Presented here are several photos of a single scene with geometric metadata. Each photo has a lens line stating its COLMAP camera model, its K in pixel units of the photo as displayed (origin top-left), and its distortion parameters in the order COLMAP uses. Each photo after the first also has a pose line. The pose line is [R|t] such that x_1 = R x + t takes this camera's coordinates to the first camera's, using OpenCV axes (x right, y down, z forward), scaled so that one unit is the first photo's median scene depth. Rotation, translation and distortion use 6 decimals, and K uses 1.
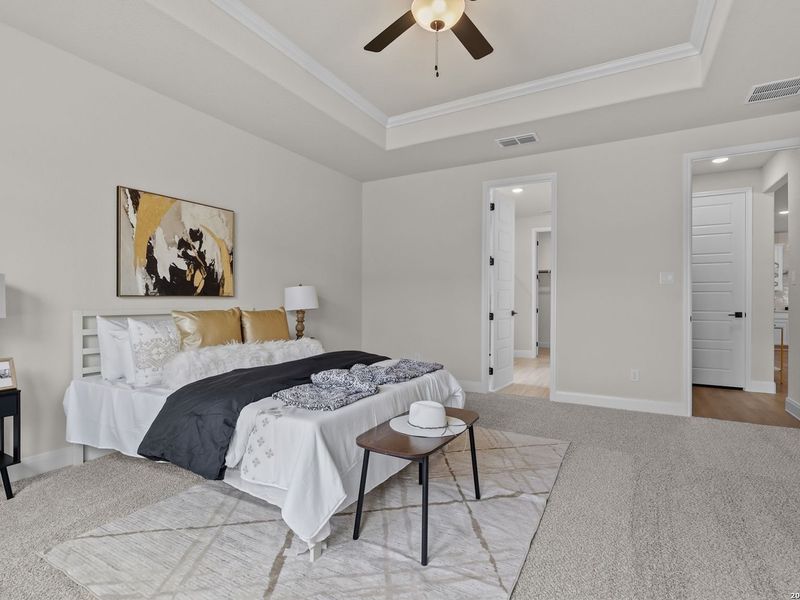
lens RADIAL K [[417.4, 0, 392.5], [0, 417.4, 297.3], [0, 0, 1]] dist [-0.006525, 0.001836]
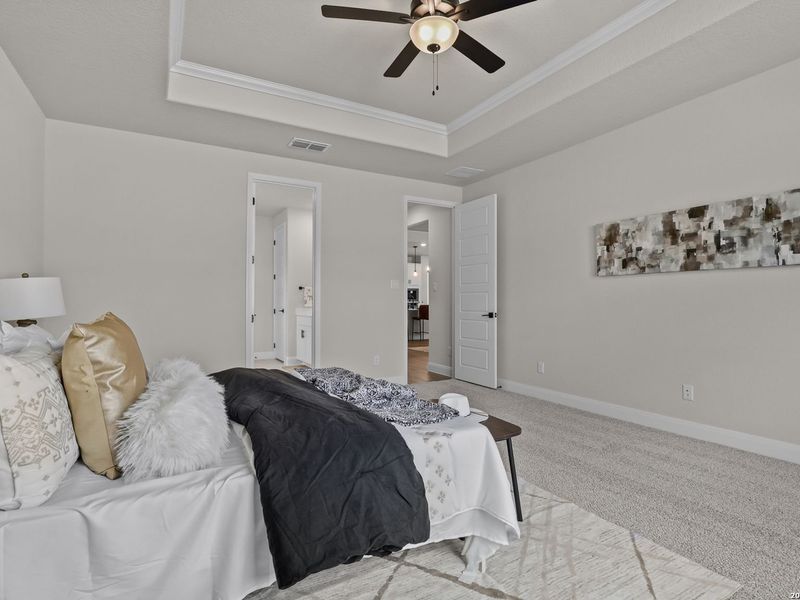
lens RADIAL K [[417.4, 0, 404.8], [0, 417.4, 296.6], [0, 0, 1]] dist [-0.006525, 0.001836]
pose [[0.513678, 0.007620, 0.857949, -1.060823], [-0.004763, 0.999970, -0.006029, 0.002895], [-0.857970, -0.000990, 0.513699, 0.627292]]
